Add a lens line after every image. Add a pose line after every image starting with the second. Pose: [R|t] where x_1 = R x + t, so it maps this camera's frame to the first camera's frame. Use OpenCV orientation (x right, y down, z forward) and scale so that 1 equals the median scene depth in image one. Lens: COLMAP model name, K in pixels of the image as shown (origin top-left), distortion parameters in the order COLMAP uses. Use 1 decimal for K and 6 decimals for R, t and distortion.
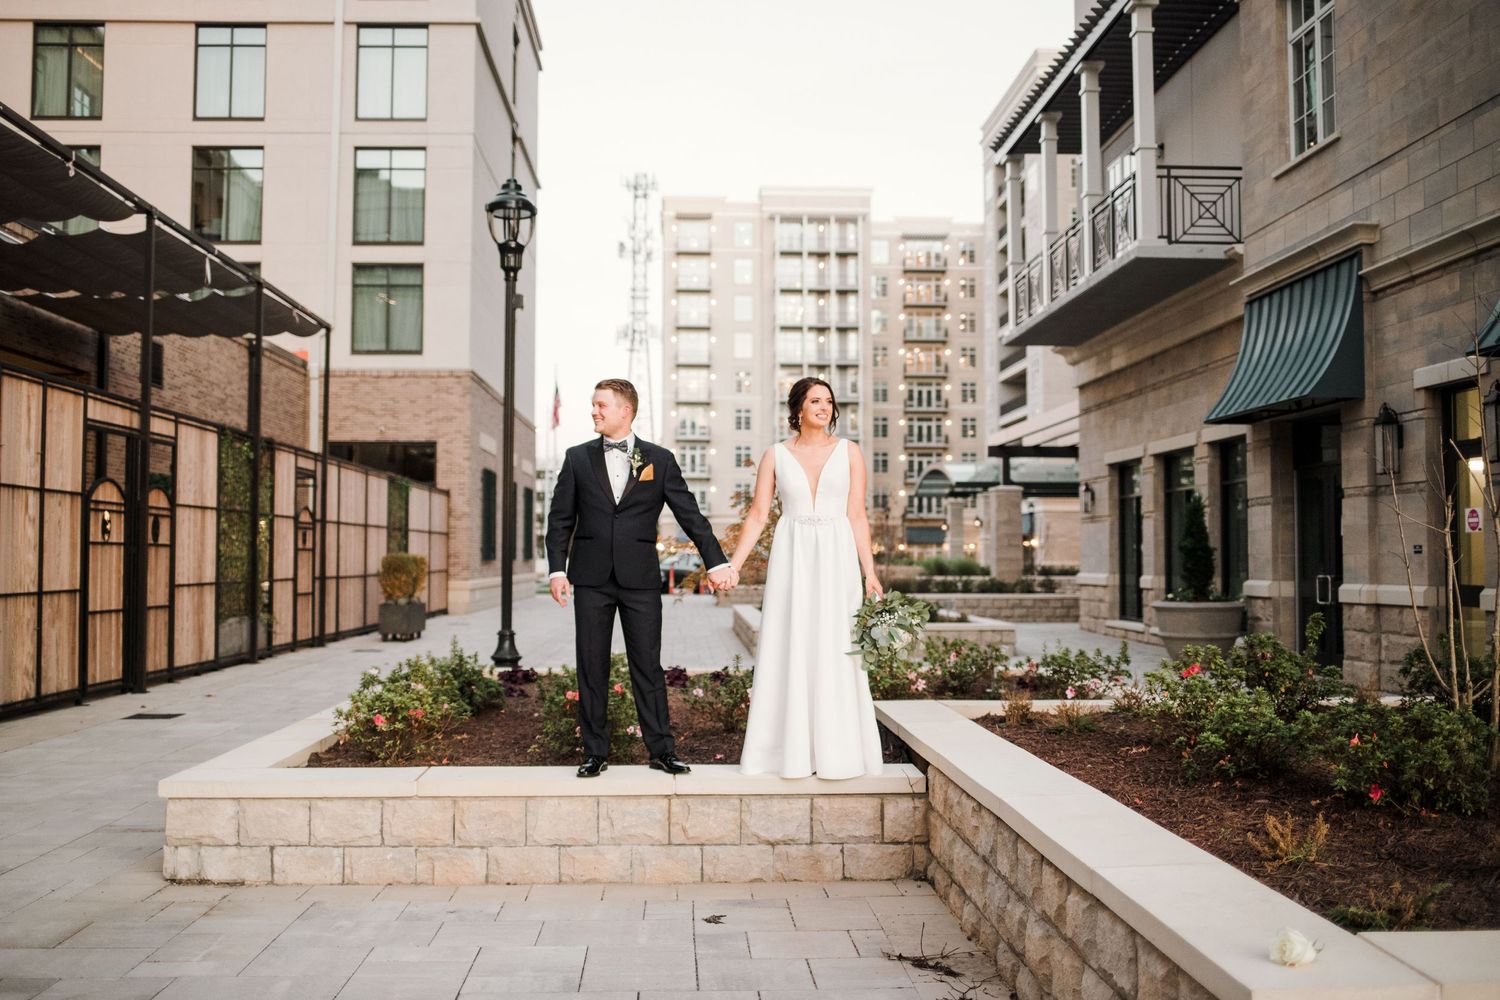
lens RADIAL K [[1493.7, 0, 747.4], [0, 1493.7, 497.3], [0, 0, 1]] dist [-0.032536, 0.022331]
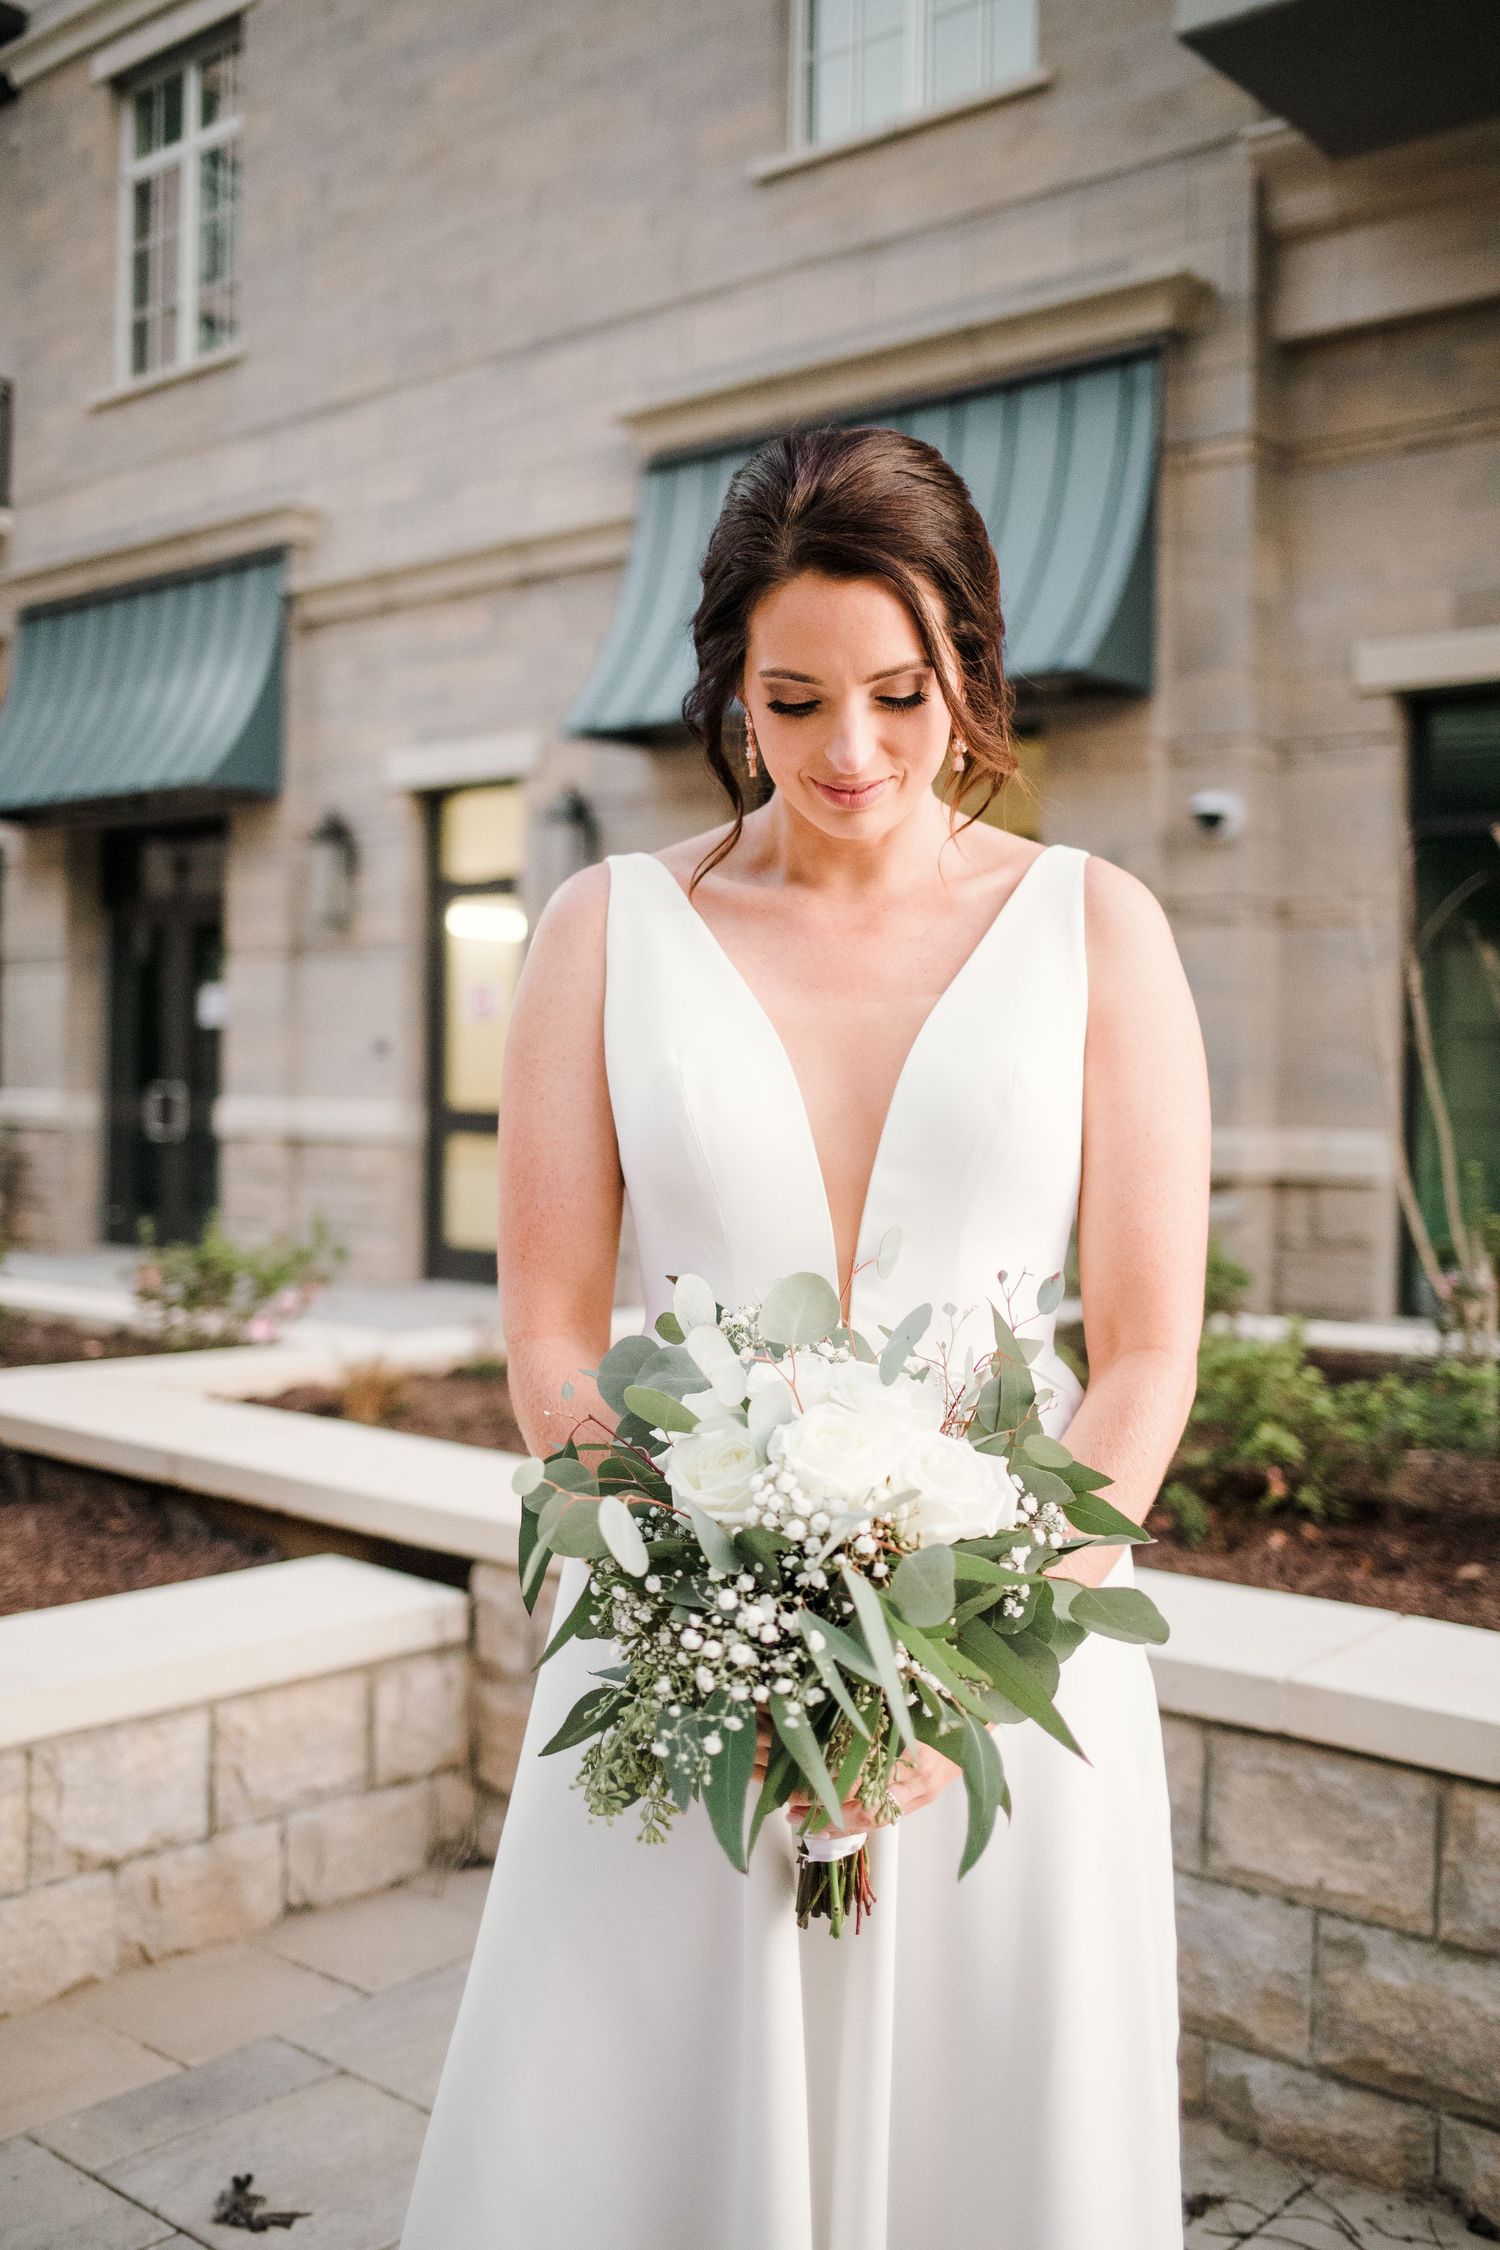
lens RADIAL K [[2235.9, 0, 753.2], [0, 2235.9, 1085.5], [0, 0, 1]] dist [-0.016613, 0.006186]
pose [[0.708358, 0.004305, 0.705841, -0.100259], [-0.039241, 0.998675, 0.033290, 0.014163], [-0.704762, -0.051279, 0.707588, 0.231688]]
